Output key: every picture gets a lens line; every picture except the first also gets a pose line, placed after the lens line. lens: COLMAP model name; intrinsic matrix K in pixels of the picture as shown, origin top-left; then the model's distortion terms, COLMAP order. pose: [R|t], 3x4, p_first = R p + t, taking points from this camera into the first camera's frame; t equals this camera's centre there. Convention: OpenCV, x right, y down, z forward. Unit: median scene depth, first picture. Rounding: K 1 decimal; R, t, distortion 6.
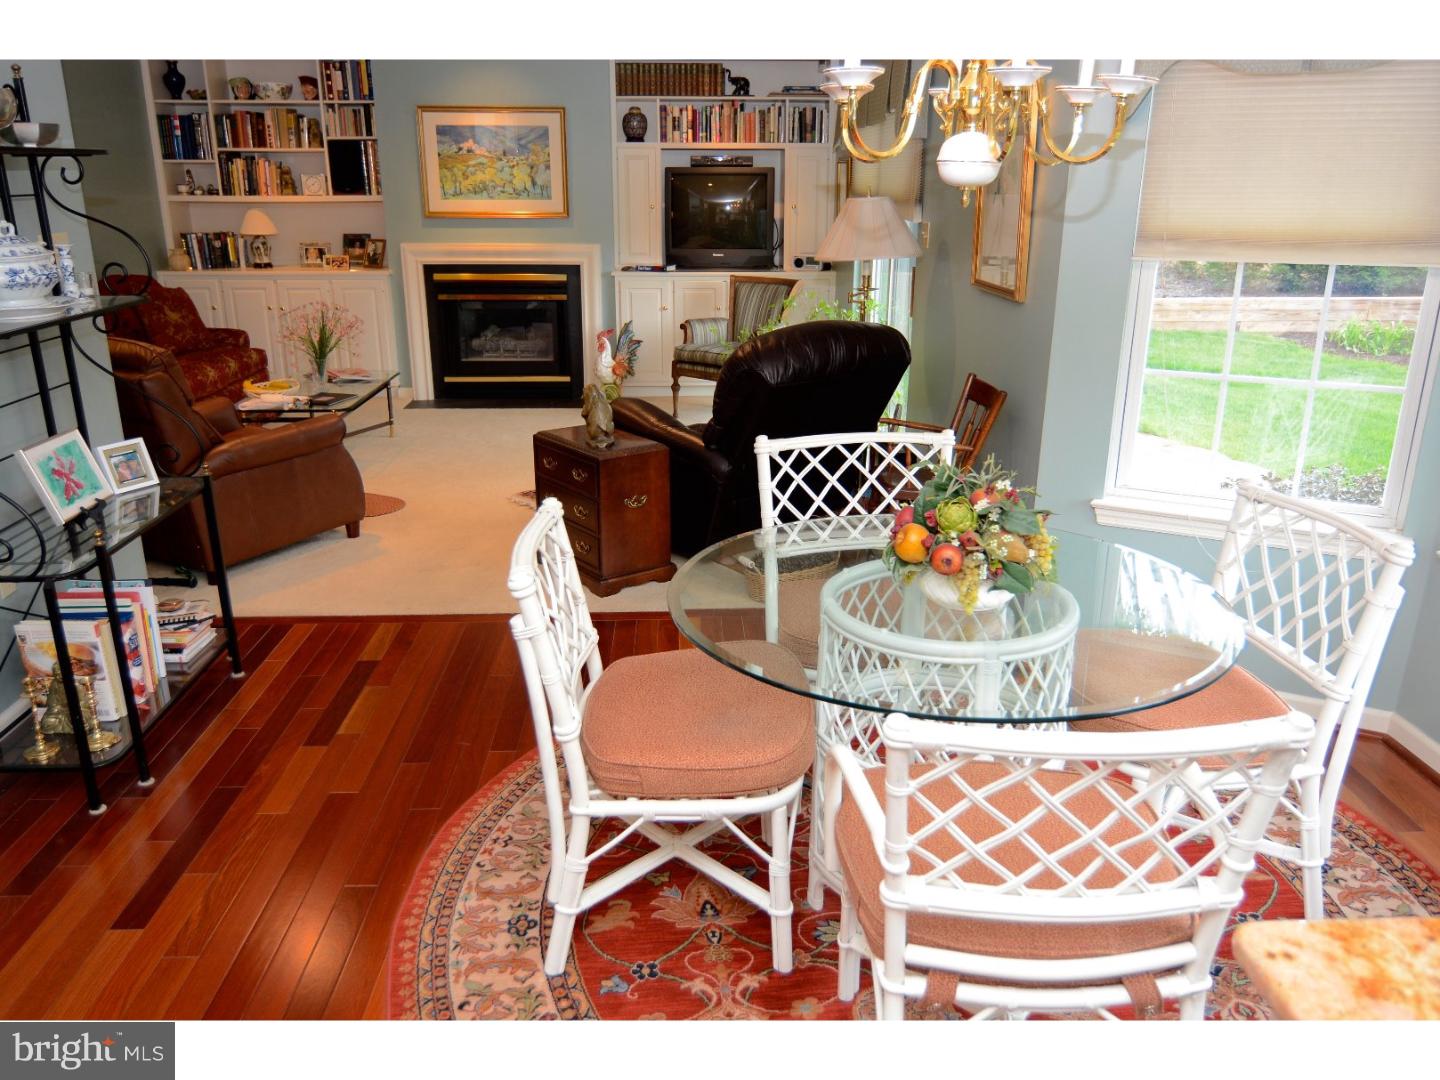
lens RADIAL K [[1106.9, 0, 720.0], [0, 1106.9, 540.0], [0, 0, 1]] dist [0.006804, -0.005639]
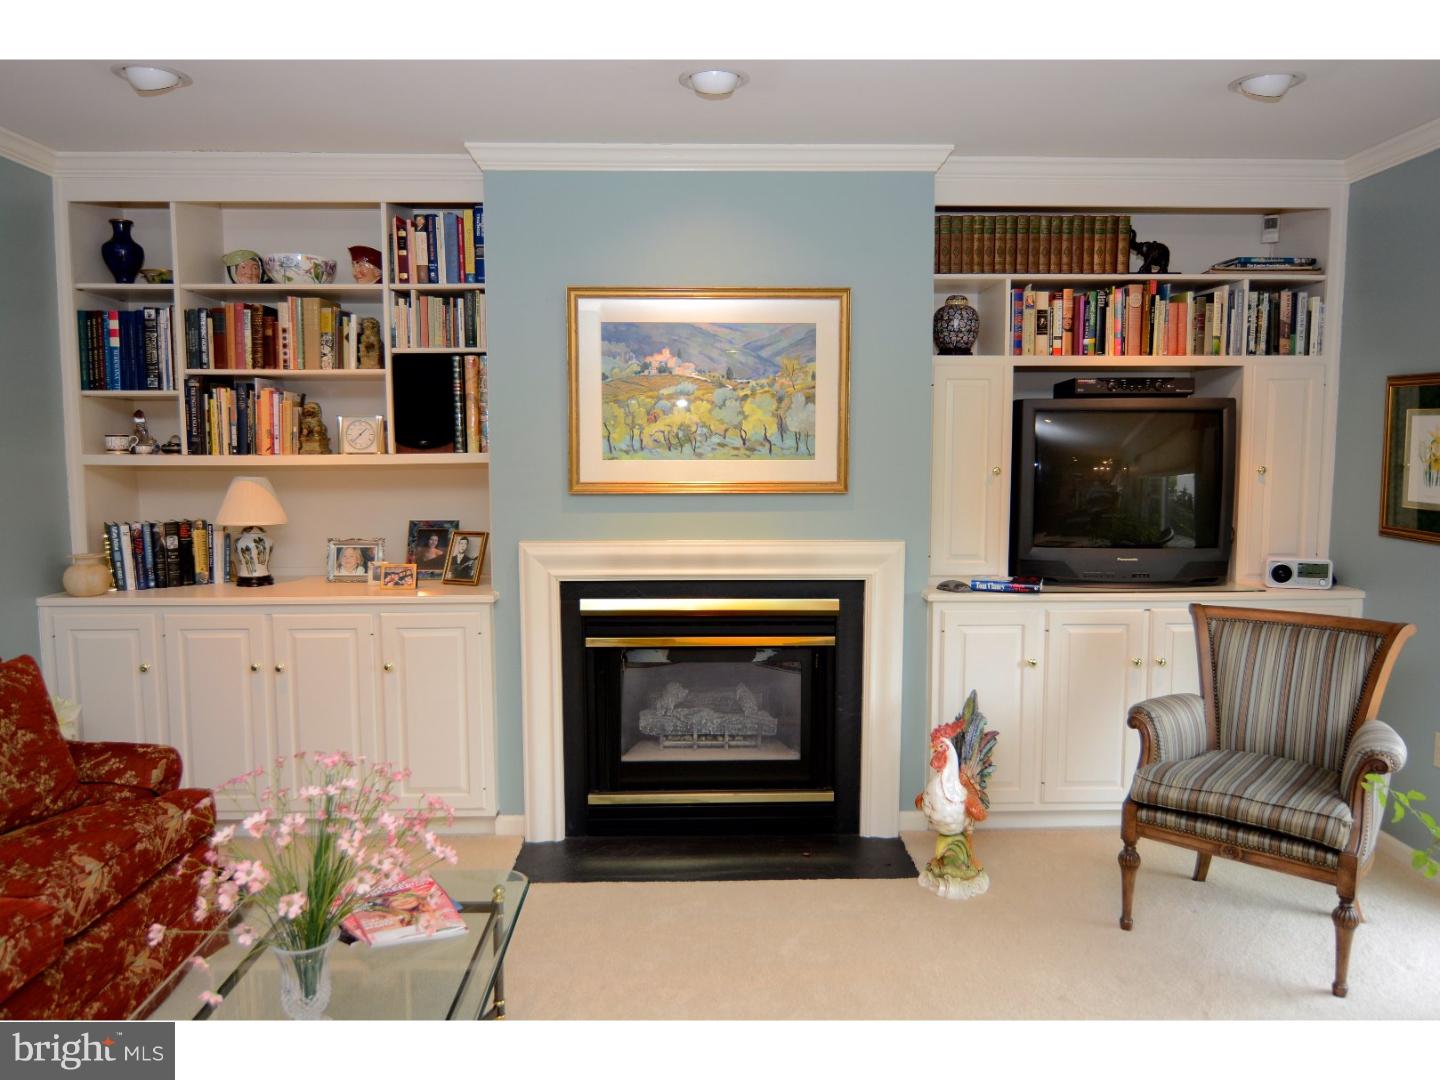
lens RADIAL K [[1021.4, 0, 720.0], [0, 1021.4, 540.0], [0, 0, 1]] dist [0.002950, 0.000736]
pose [[0.999873, -0.003386, -0.015567, -0.188726], [-0.000112, 0.975635, -0.219399, -0.165340], [0.015930, 0.219373, 0.975511, 0.541248]]
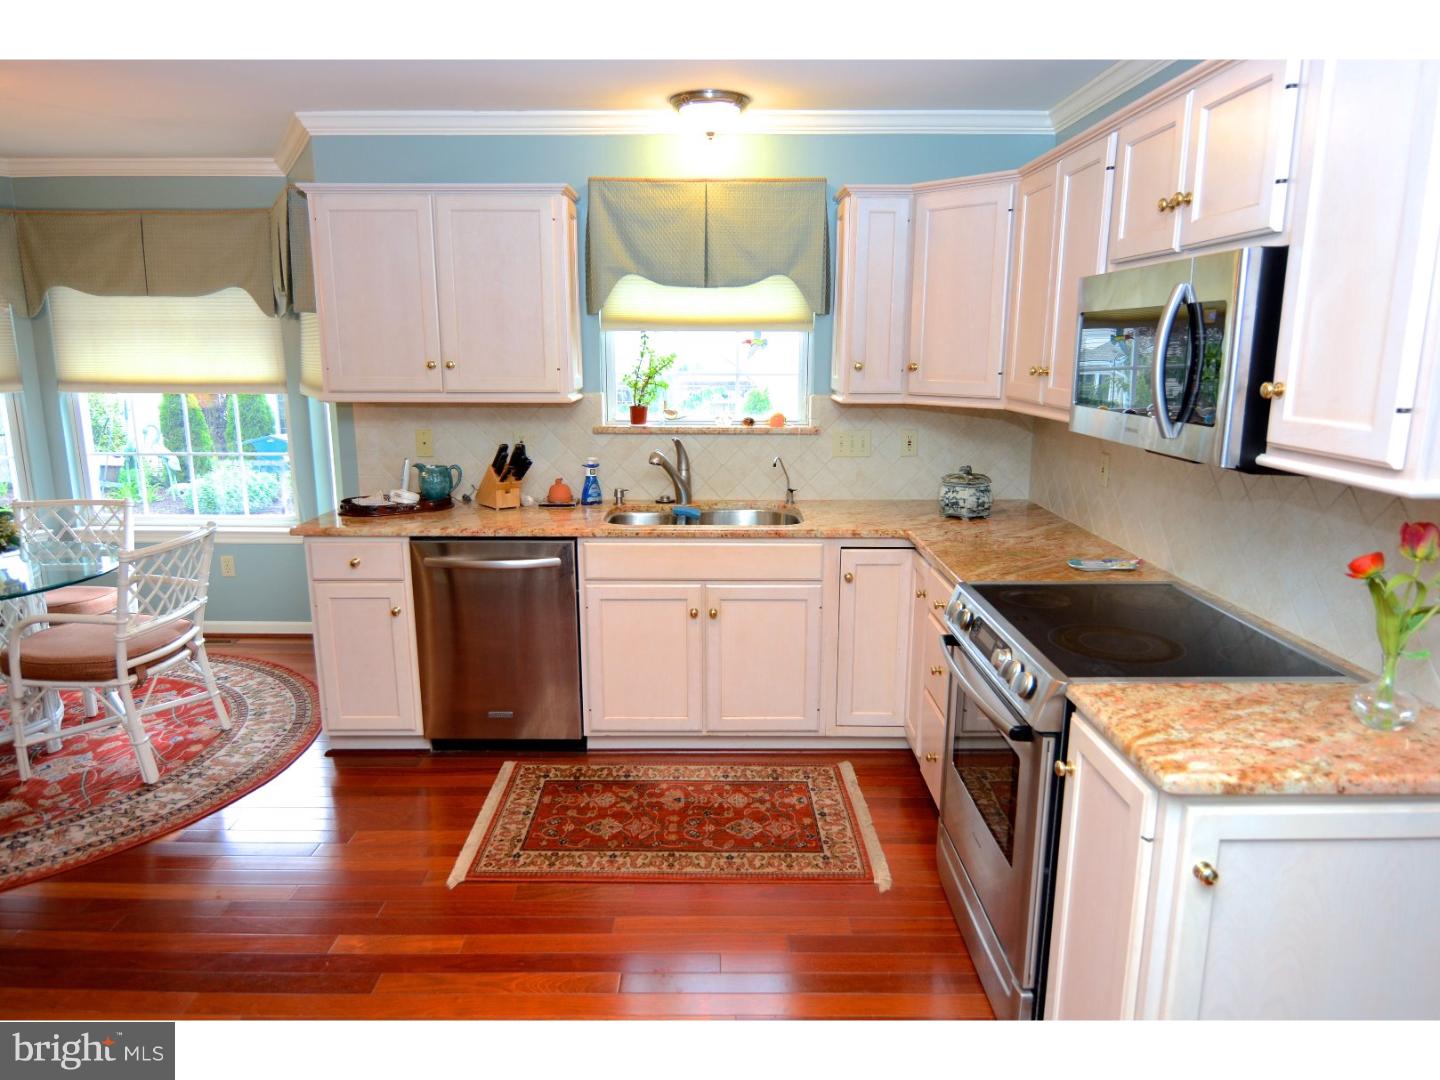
lens RADIAL K [[922.1, 0, 720.0], [0, 922.1, 540.0], [0, 0, 1]] dist [0.004711, -0.014534]
pose [[0.042965, -0.210442, 0.976662, -0.353272], [0.308759, 0.932507, 0.187345, 0.030314], [-0.950169, 0.293504, 0.105041, -0.107852]]
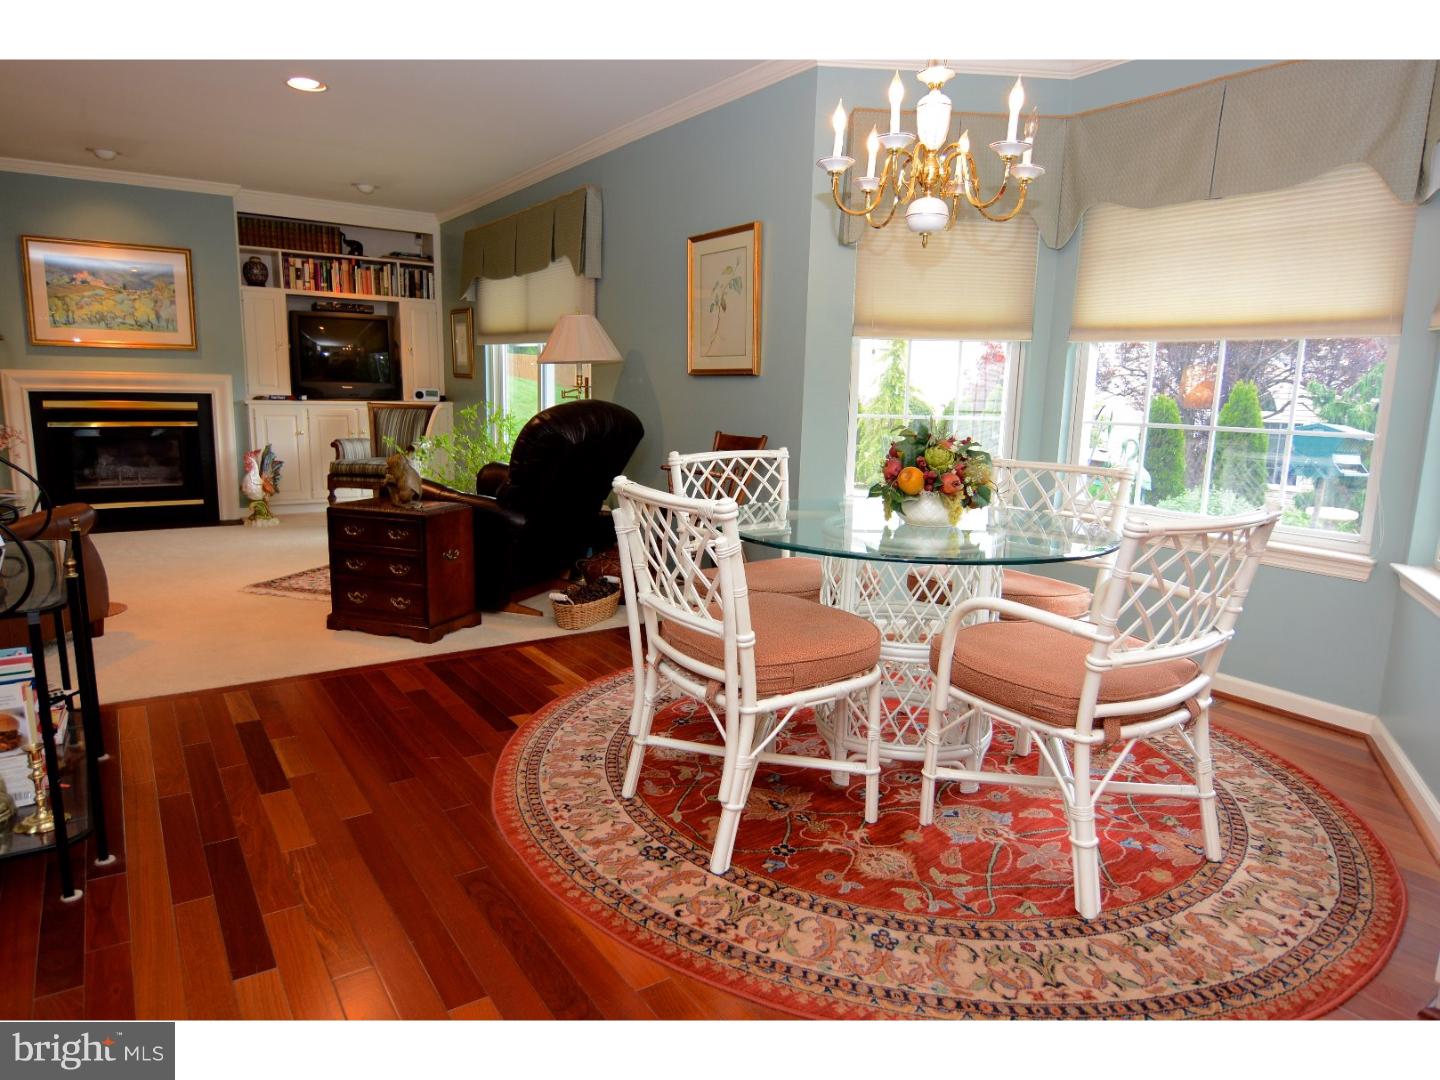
lens RADIAL K [[891.0, 0, 720.0], [0, 891.0, 540.0], [0, 0, 1]] dist [0.002707, -0.012823]
pose [[0.847011, -0.074488, 0.526330, -0.175467], [0.144772, 0.985030, -0.093574, 0.040896], [-0.511481, 0.155456, 0.845116, 0.050988]]
